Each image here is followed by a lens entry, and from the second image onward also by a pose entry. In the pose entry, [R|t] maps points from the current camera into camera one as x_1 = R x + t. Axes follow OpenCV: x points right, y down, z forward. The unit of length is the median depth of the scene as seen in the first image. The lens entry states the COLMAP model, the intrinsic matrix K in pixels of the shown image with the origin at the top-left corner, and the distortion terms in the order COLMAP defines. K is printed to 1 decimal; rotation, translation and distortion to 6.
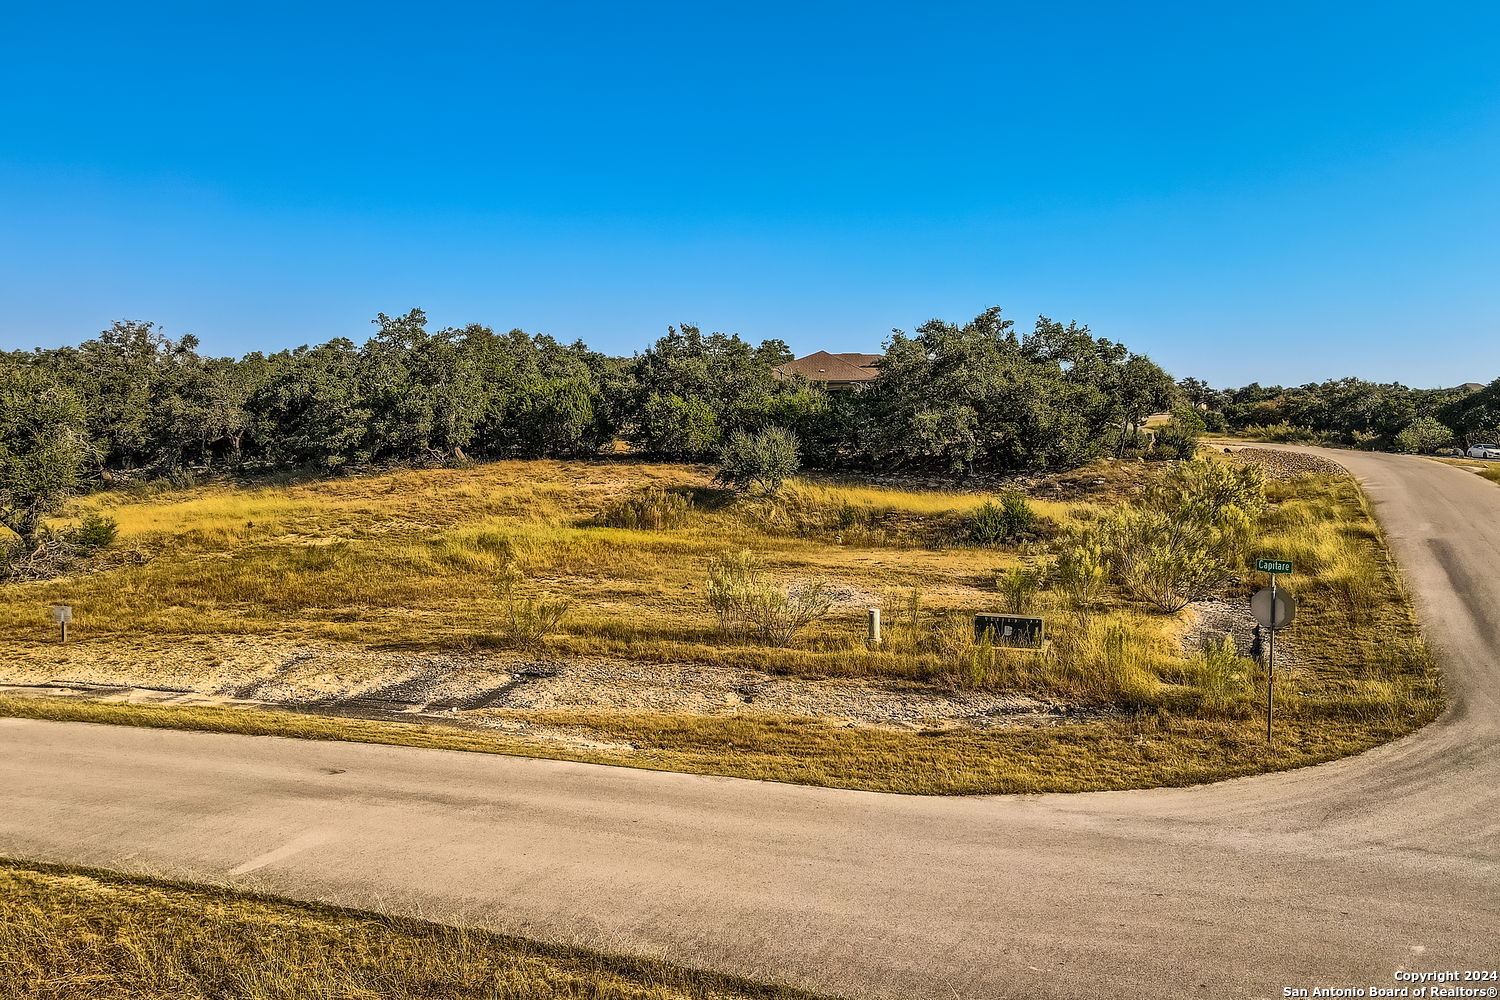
lens RADIAL K [[1069.0, 0, 750.0], [0, 1069.0, 500.0], [0, 0, 1]] dist [-0.022479, 0.072812]
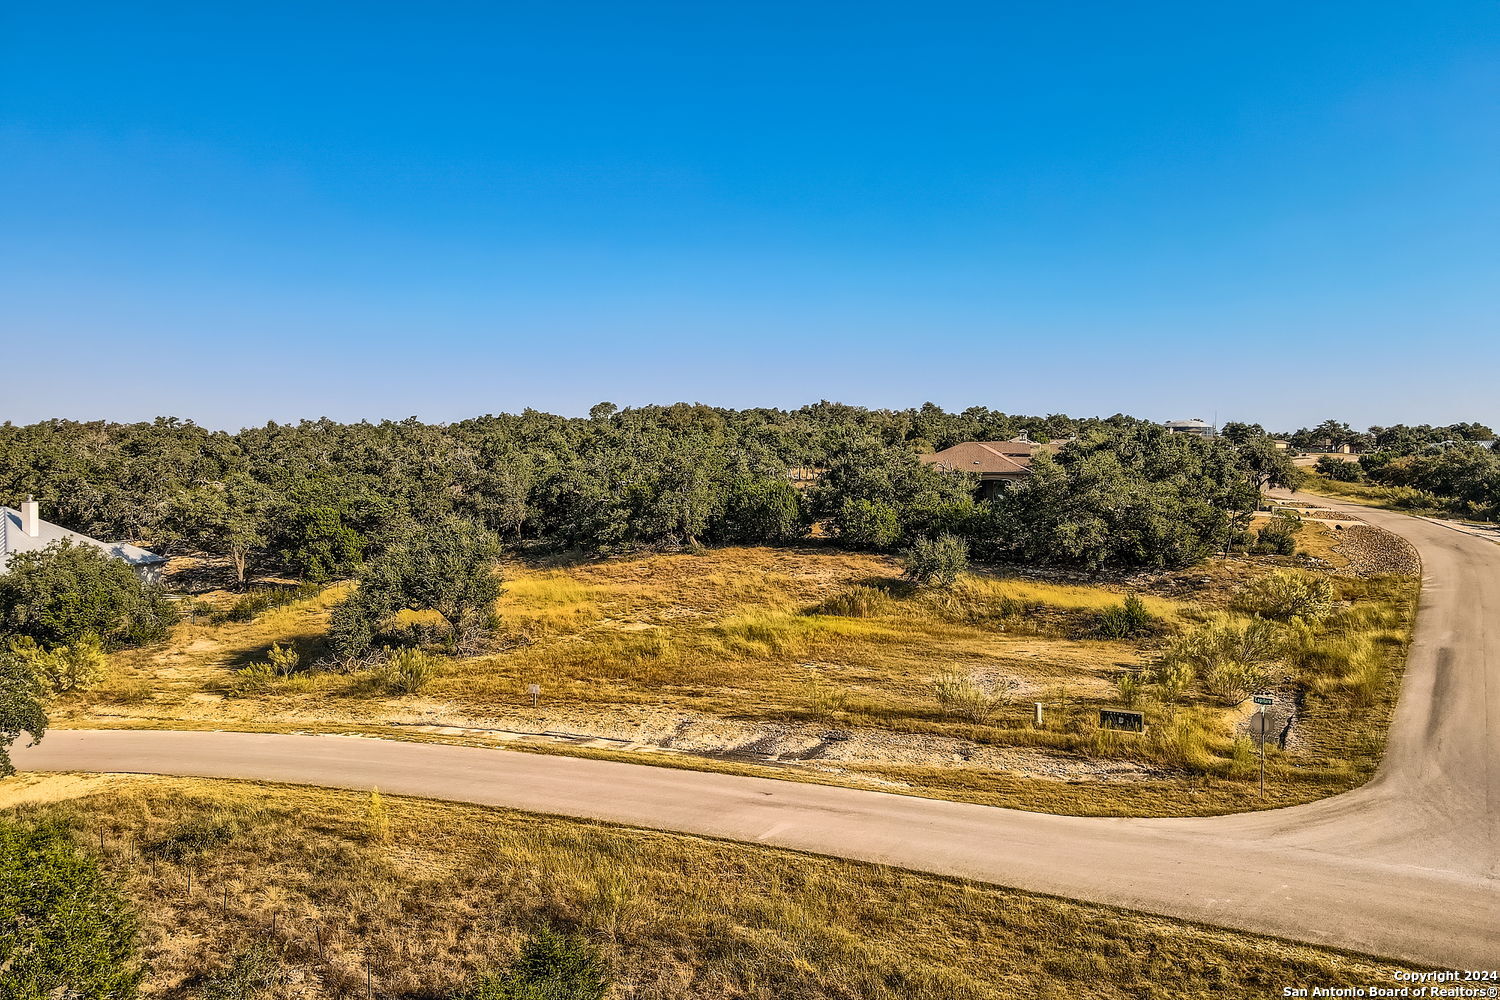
lens RADIAL K [[1069.0, 0, 750.0], [0, 1069.0, 500.0], [0, 0, 1]] dist [-0.022479, 0.072812]
pose [[0.992656, 0.000315, -0.120968, -0.123601], [-0.002434, 0.999846, -0.017367, -0.178793], [0.120944, 0.017534, 0.992504, -0.682718]]
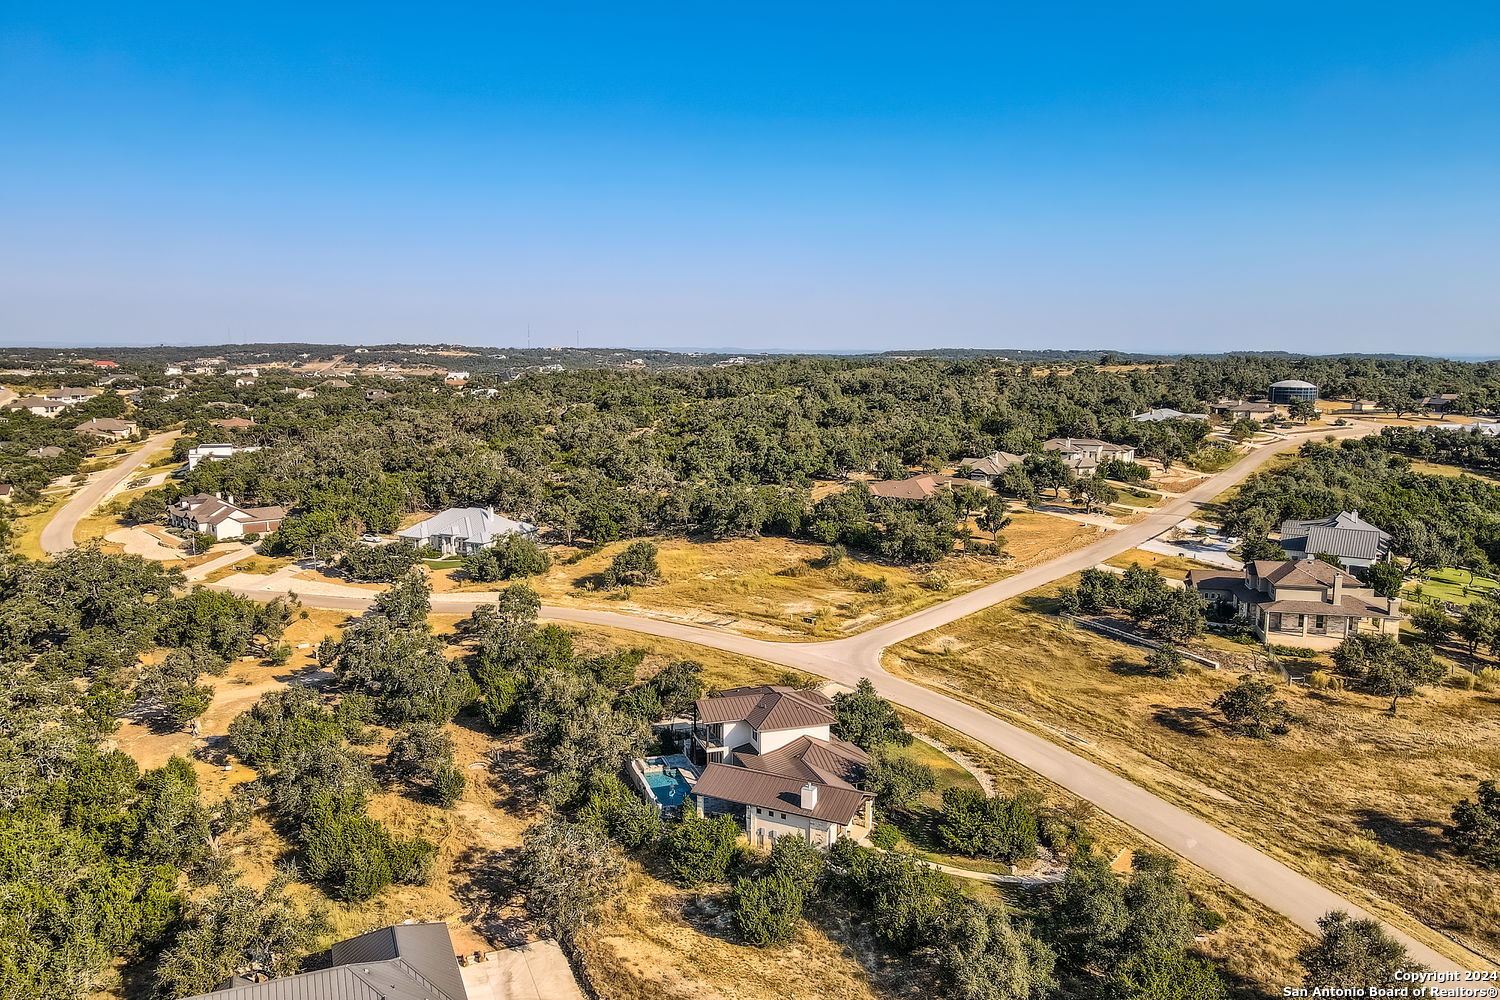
lens RADIAL K [[1069.0, 0, 750.0], [0, 1069.0, 500.0], [0, 0, 1]] dist [-0.022479, 0.072812]
pose [[0.932316, 0.043757, -0.358987, 1.940342], [-0.010728, 0.995563, 0.093489, -1.041737], [0.361485, -0.083310, 0.928648, -4.359625]]
